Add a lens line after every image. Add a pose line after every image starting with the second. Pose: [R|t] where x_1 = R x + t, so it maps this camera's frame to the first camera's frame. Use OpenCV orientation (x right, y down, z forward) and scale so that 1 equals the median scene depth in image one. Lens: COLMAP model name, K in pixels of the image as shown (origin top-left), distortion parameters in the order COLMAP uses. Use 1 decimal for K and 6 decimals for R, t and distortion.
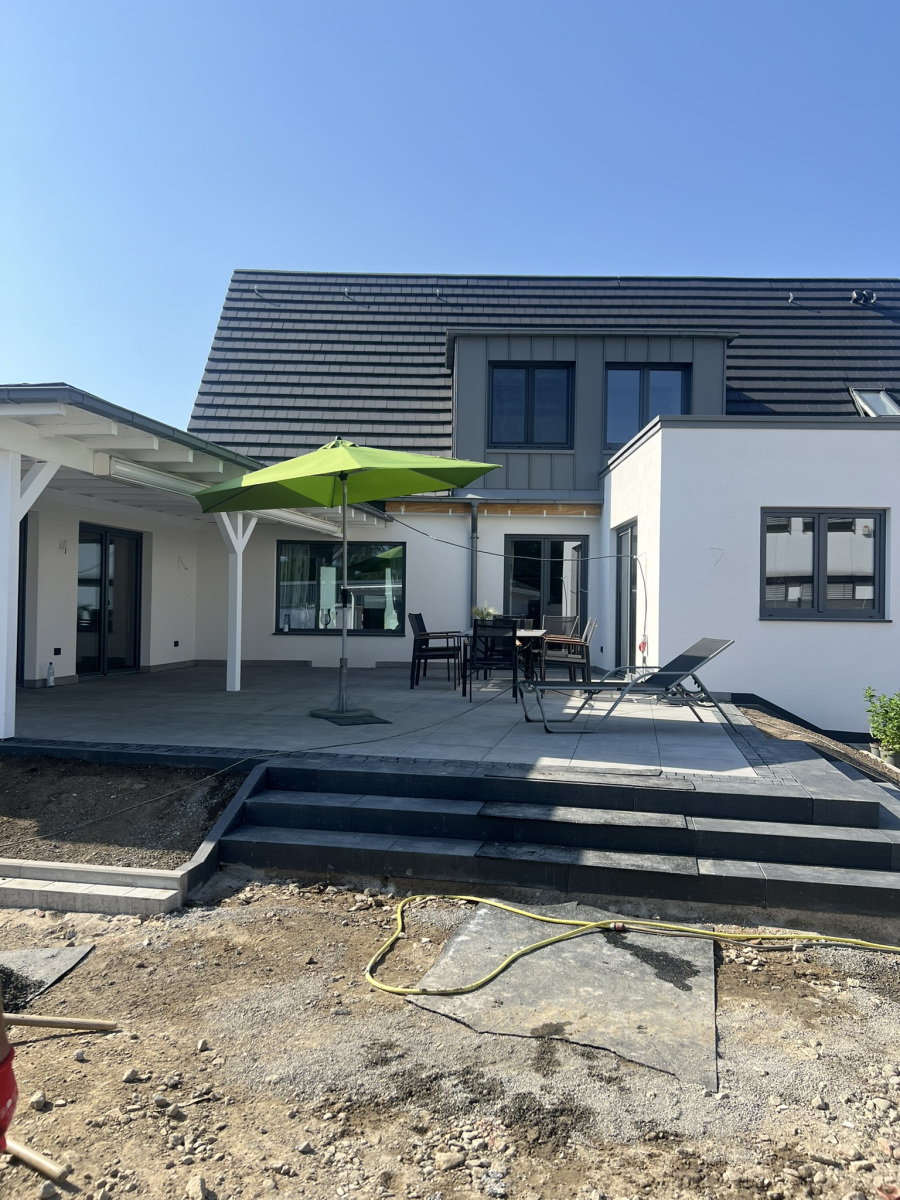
lens RADIAL K [[892.0, 0, 450.0], [0, 892.0, 600.0], [0, 0, 1]] dist [0.055956, -0.060732]
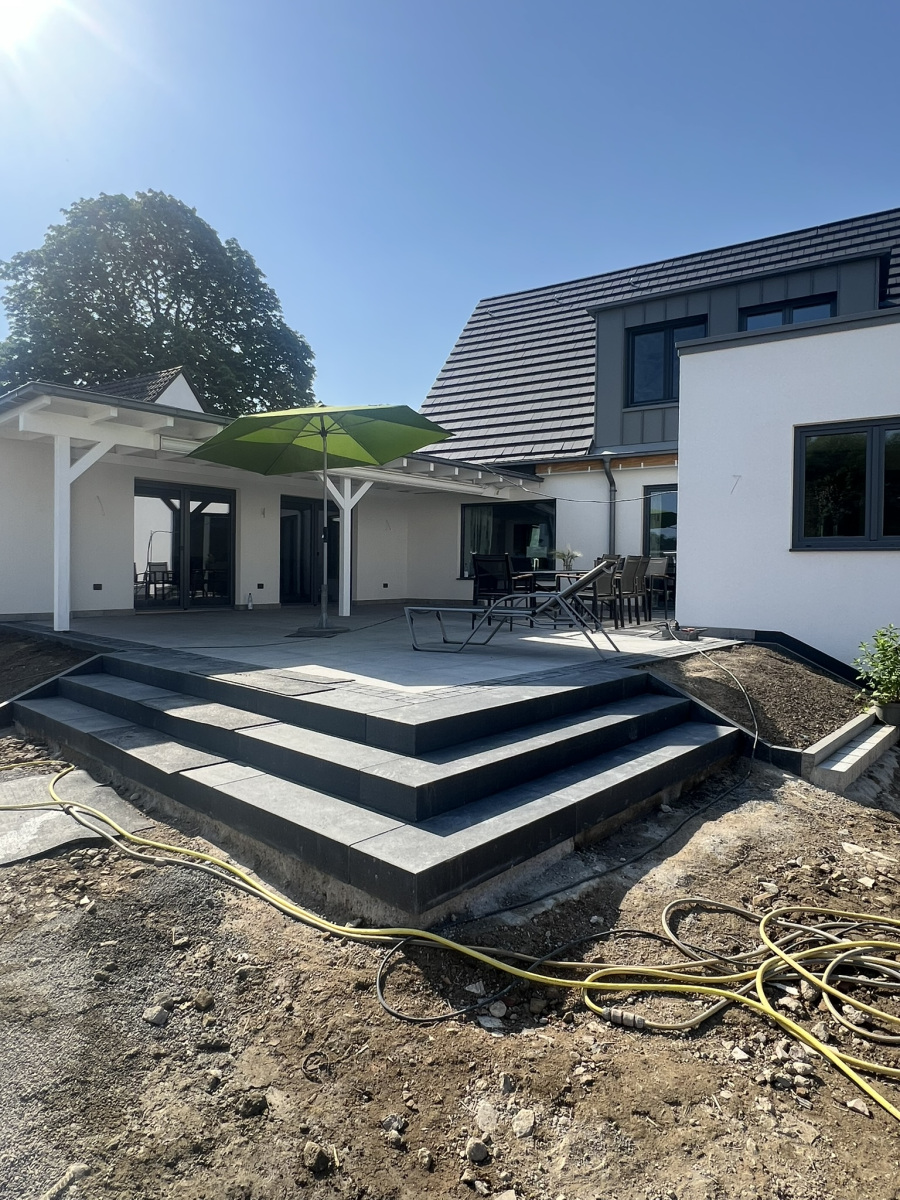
lens RADIAL K [[688.4, 0, 449.4], [0, 688.4, 575.2], [0, 0, 1]] dist [0.000727, 0.000469]
pose [[0.860350, -0.006488, -0.509662, 0.287898], [0.009833, 0.999944, 0.003871, 0.029412], [0.509609, -0.008342, 0.860366, 0.164545]]
